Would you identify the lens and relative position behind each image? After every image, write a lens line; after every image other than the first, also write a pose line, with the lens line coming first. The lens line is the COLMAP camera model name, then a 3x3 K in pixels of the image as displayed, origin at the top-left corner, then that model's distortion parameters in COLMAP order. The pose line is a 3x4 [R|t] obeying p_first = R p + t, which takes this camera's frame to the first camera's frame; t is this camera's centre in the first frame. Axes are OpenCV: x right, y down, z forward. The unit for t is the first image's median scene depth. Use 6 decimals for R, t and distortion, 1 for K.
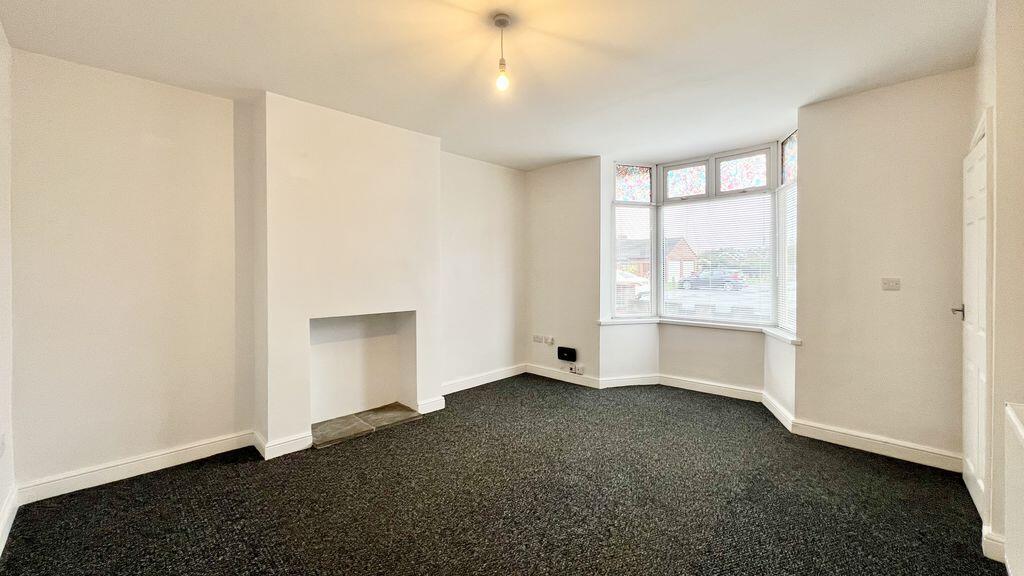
lens RADIAL K [[403.7, 0, 512.0], [0, 403.7, 288.0], [0, 0, 1]] dist [-0.000663, -0.000030]
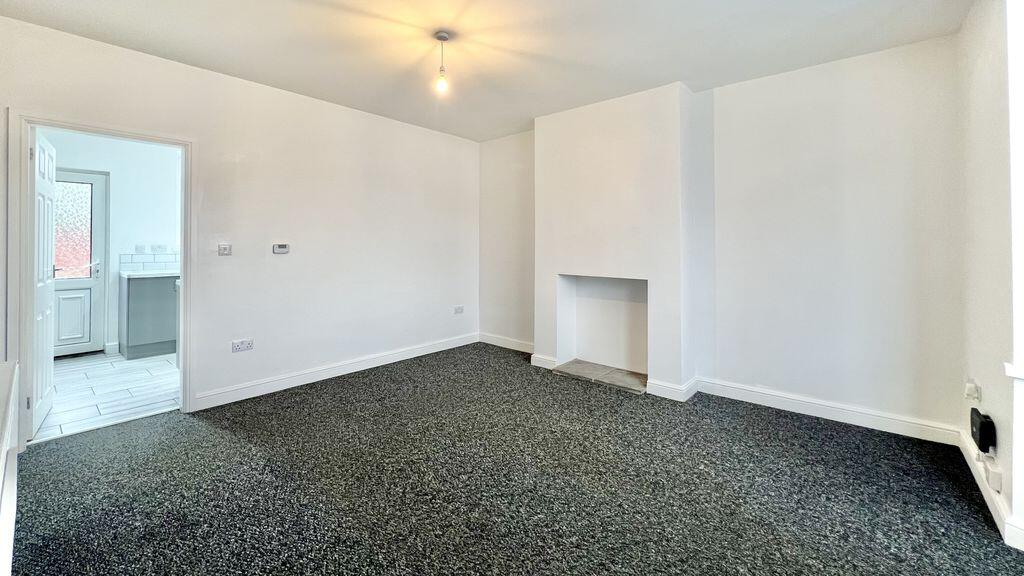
lens RADIAL K [[411.3, 0, 518.3], [0, 411.3, 264.9], [0, 0, 1]] dist [0.000347, -0.000018]
pose [[0.081764, 0.056454, -0.995052, 0.898290], [-0.036880, 0.997882, 0.053584, -0.027143], [0.995969, 0.032316, 0.083673, 0.807900]]
